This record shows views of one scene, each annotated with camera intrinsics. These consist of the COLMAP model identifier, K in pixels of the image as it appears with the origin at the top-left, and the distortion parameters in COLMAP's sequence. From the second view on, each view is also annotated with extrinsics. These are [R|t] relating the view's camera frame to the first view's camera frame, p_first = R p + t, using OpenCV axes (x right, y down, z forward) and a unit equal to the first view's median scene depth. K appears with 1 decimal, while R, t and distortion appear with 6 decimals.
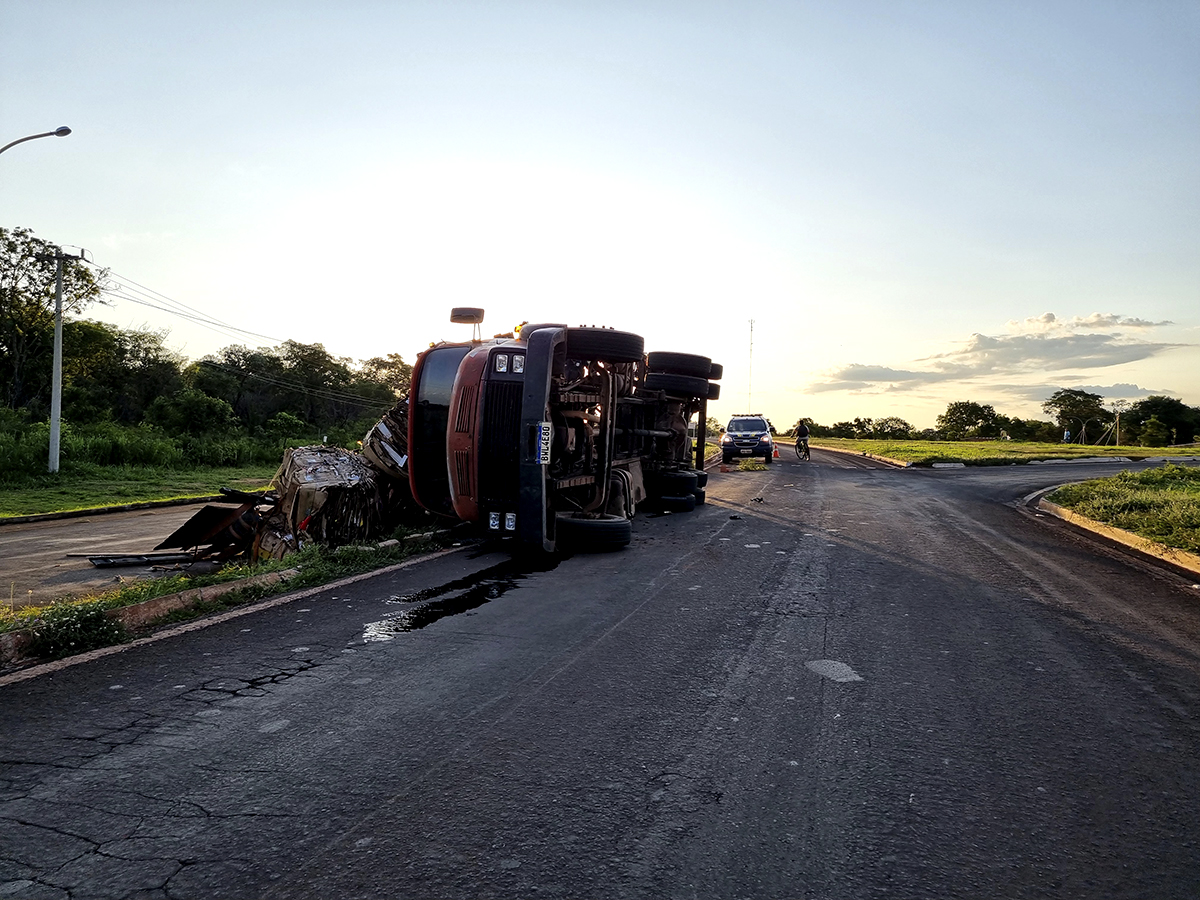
lens RADIAL K [[906.9, 0, 582.1], [0, 906.9, 460.6], [0, 0, 1]] dist [0.056012, -0.043415]
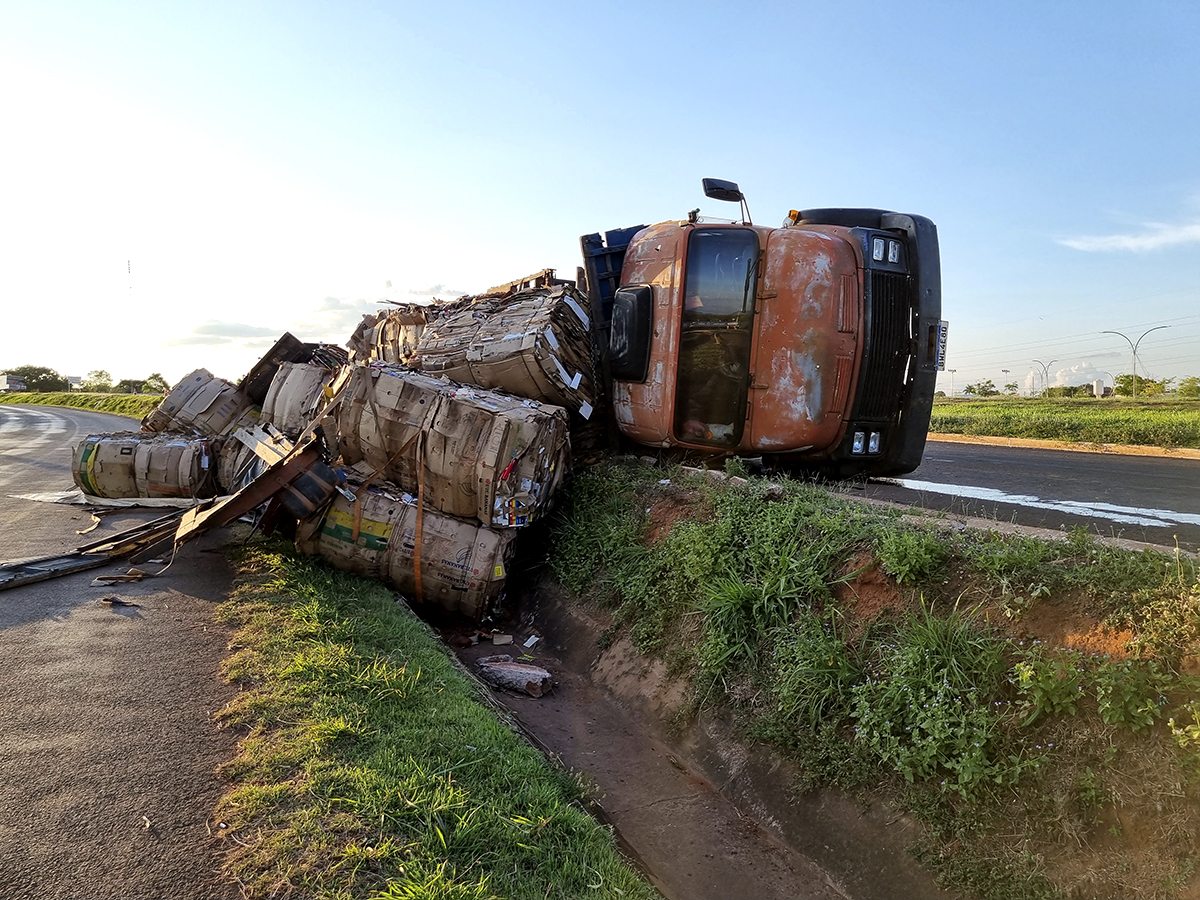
lens RADIAL K [[906.9, 0, 608.3], [0, 906.9, 441.7], [0, 0, 1]] dist [0.056012, -0.043415]
pose [[0.773665, -0.045102, 0.631987, -0.212224], [0.028465, 0.998930, 0.036443, 0.007747], [-0.632955, -0.010205, 0.774121, 0.135284]]
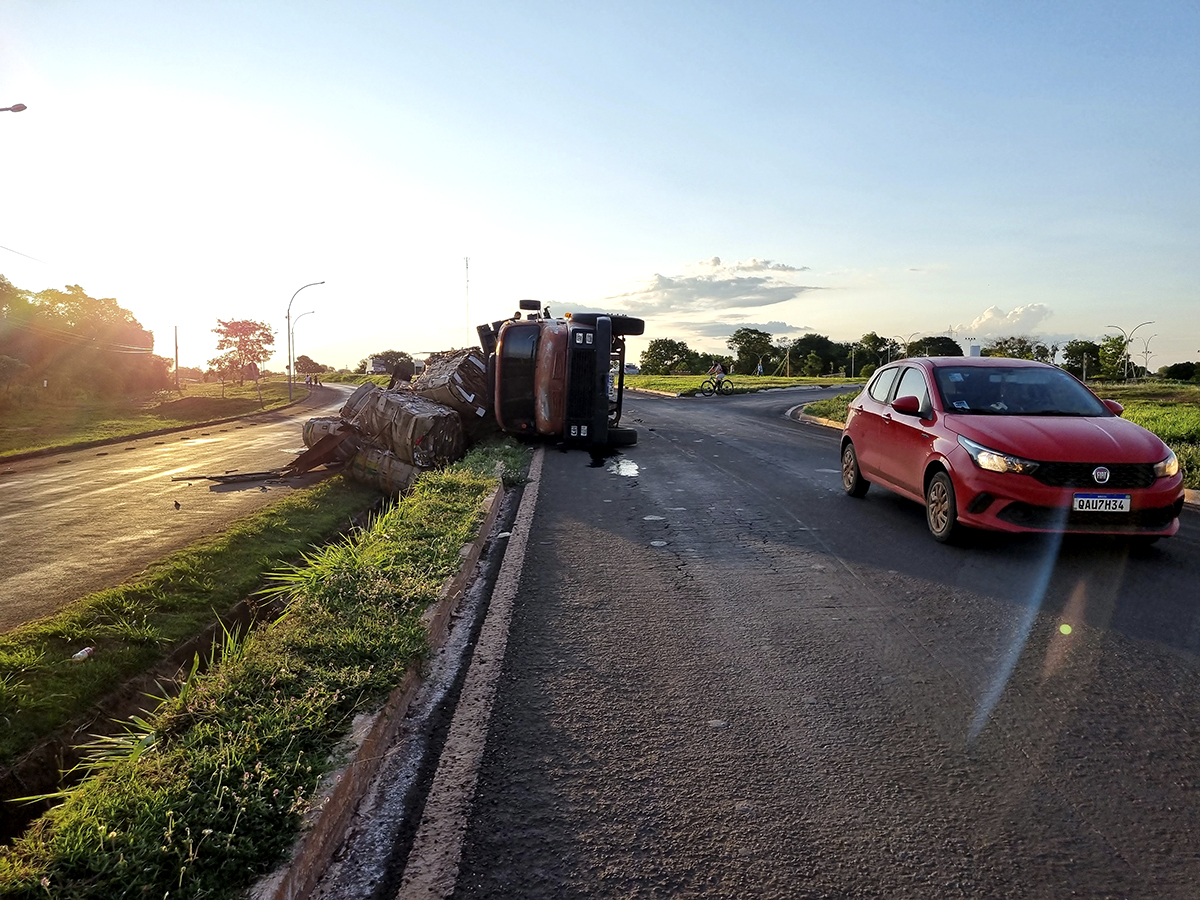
lens RADIAL K [[906.9, 0, 610.5], [0, 906.9, 458.2], [0, 0, 1]] dist [0.056012, -0.043415]
pose [[0.939151, -0.048595, 0.340049, -0.164165], [0.025663, 0.997102, 0.071614, -0.000706], [-0.342544, -0.058530, 0.937677, -0.166648]]
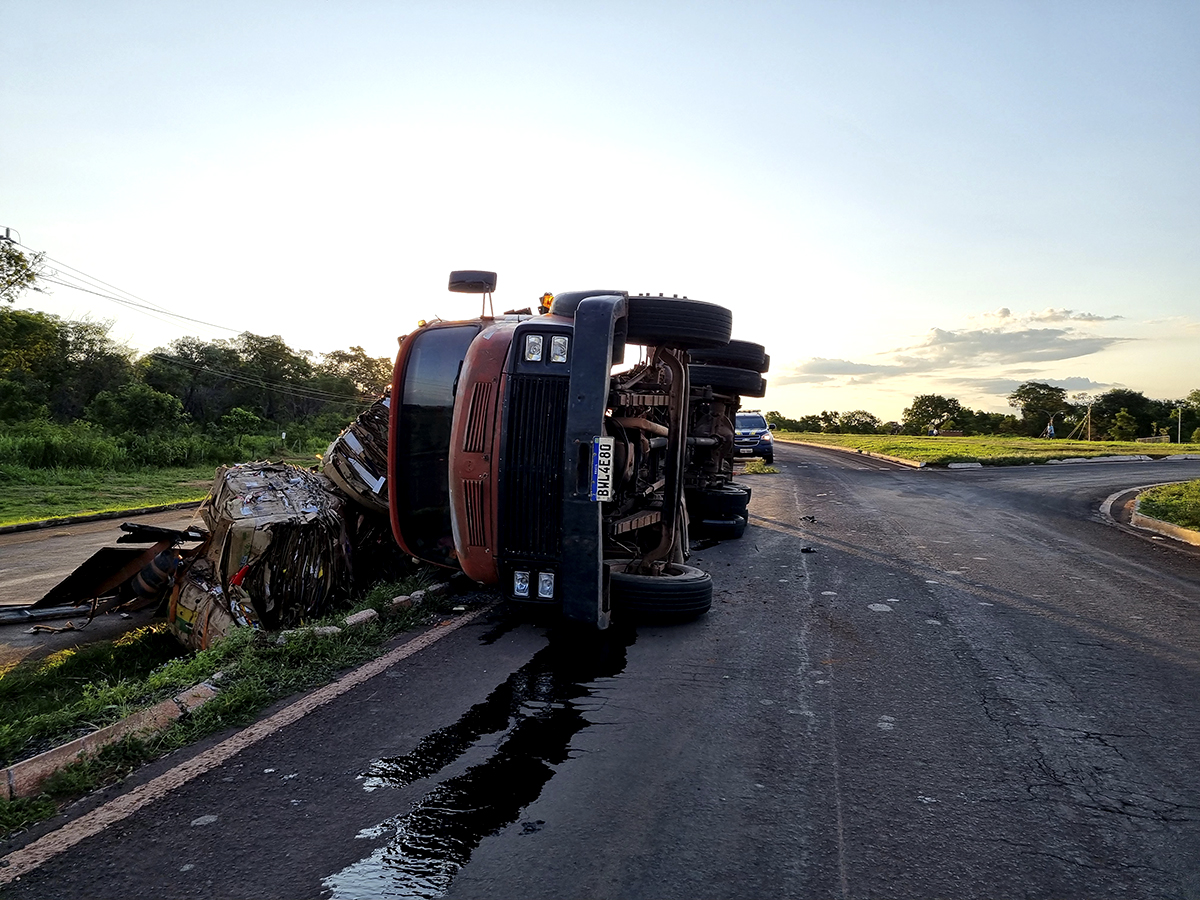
lens RADIAL K [[906.9, 0, 585.8], [0, 906.9, 443.6], [0, 0, 1]] dist [0.056012, -0.043415]
pose [[0.999054, -0.003870, 0.043313, -0.020882], [0.004366, 0.999926, -0.011356, -0.007781], [-0.043266, 0.011535, 0.998997, 0.087979]]
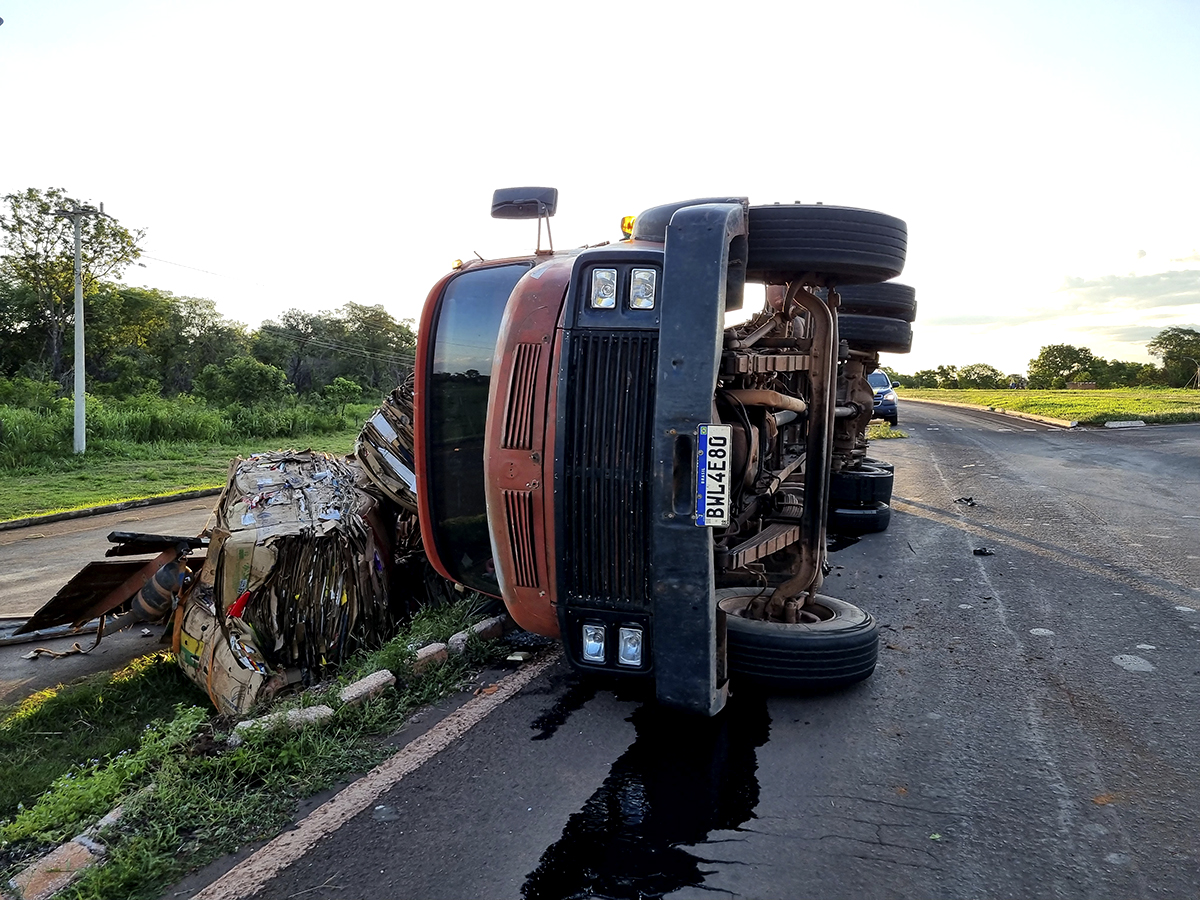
lens RADIAL K [[906.9, 0, 592.5], [0, 906.9, 441.0], [0, 0, 1]] dist [0.056012, -0.043415]
pose [[0.997744, -0.022455, -0.063269, -0.017872], [0.024168, 0.999358, 0.026453, -0.012121], [0.062634, -0.027923, 0.997646, 0.148592]]
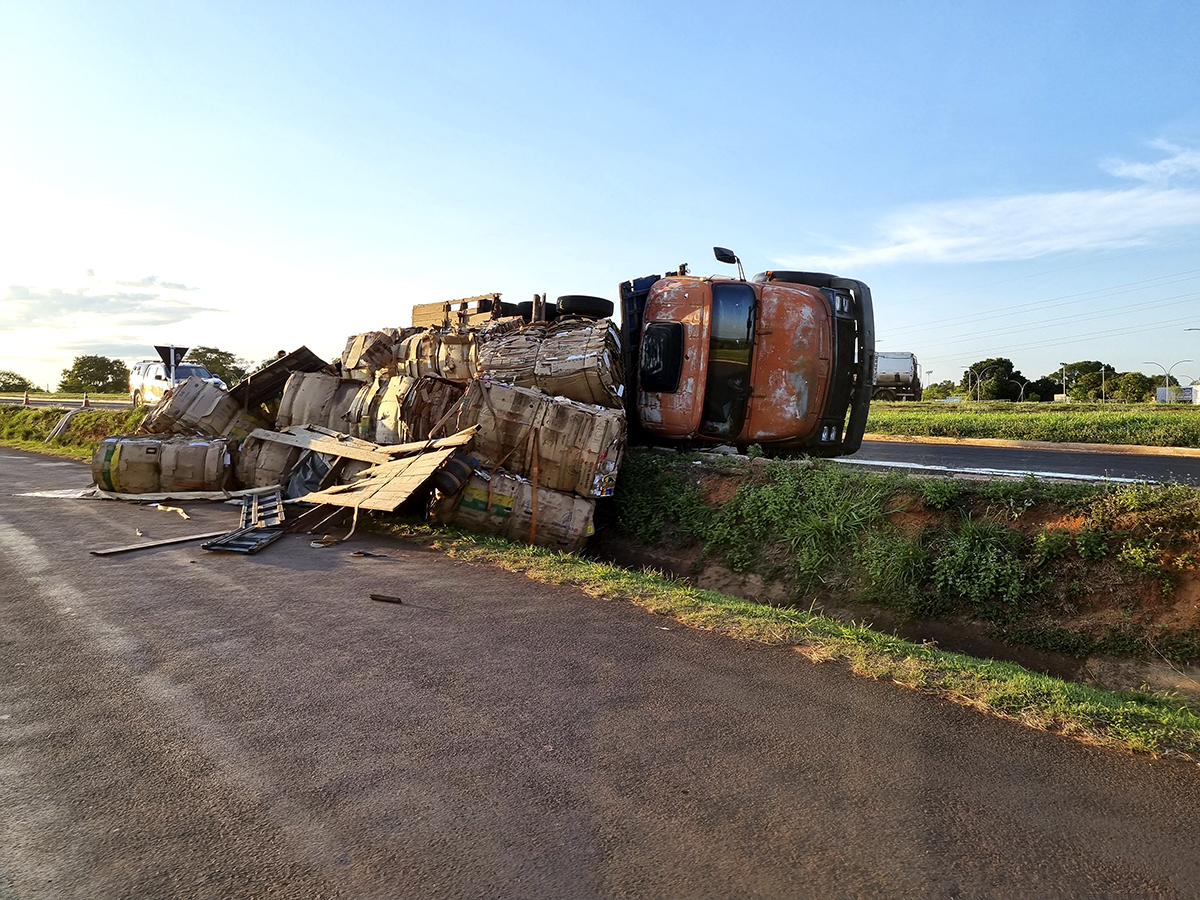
lens RADIAL K [[906.9, 0, 588.5], [0, 906.9, 448.7], [0, 0, 1]] dist [0.056012, -0.043415]
pose [[0.586075, -0.057430, 0.808219, -0.338307], [0.030343, 0.998341, 0.048937, 0.004613], [-0.809688, -0.004157, 0.586845, 0.145372]]
